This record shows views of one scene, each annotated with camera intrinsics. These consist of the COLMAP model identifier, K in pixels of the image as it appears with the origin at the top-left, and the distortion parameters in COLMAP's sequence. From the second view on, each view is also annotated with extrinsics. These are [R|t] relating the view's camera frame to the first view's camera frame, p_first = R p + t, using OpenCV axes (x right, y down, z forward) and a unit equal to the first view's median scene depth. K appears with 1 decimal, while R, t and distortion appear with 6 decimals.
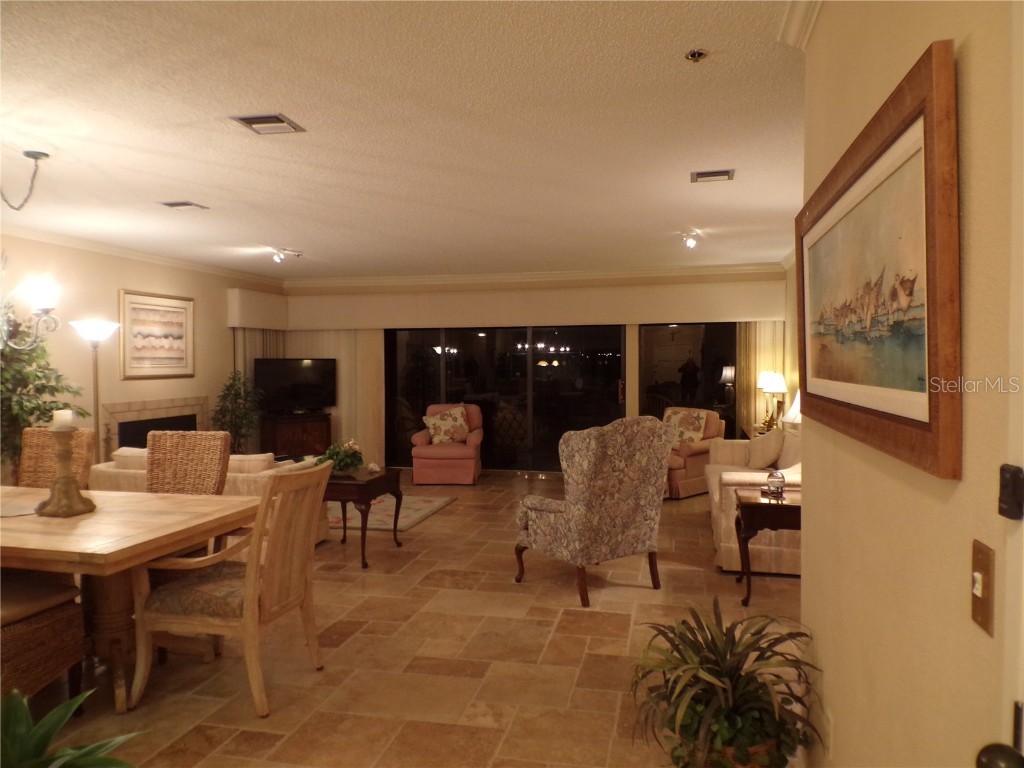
lens RADIAL K [[718.5, 0, 519.9], [0, 718.5, 383.5], [0, 0, 1]] dist [0.106347, -0.155343]
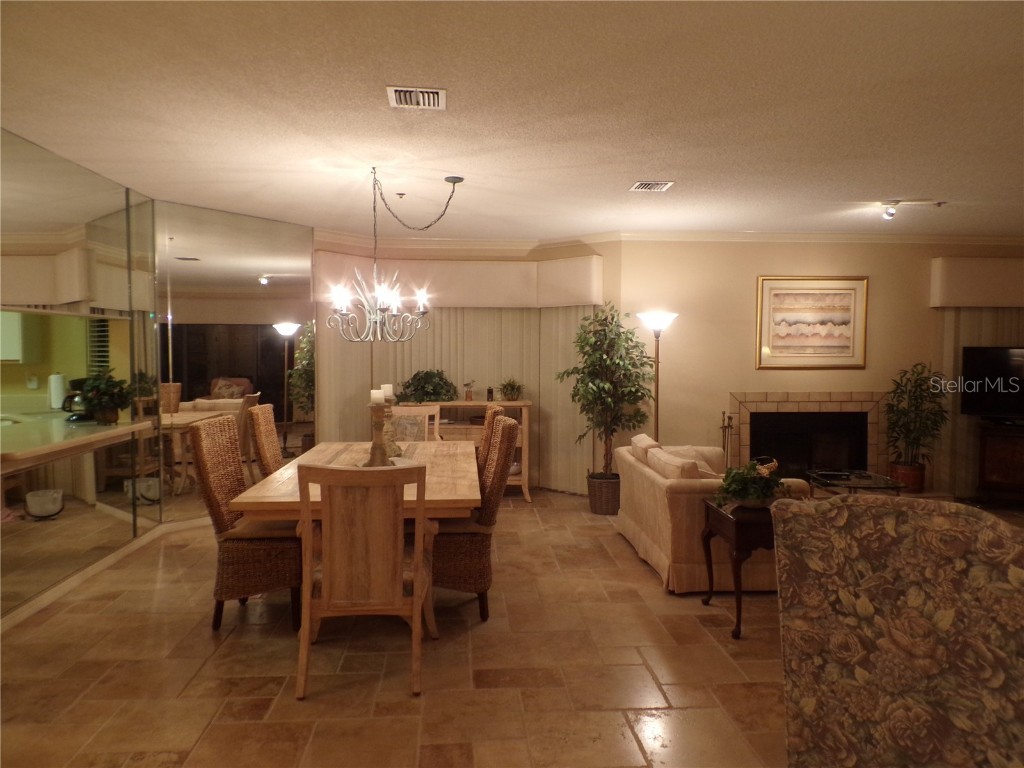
lens RADIAL K [[718.5, 0, 513.5], [0, 718.5, 380.6], [0, 0, 1]] dist [0.106347, -0.155343]
pose [[0.289655, 0.046016, -0.956024, 0.422802], [-0.033088, 0.998728, 0.038046, -0.023250], [0.956559, 0.020613, 0.290809, 0.595658]]
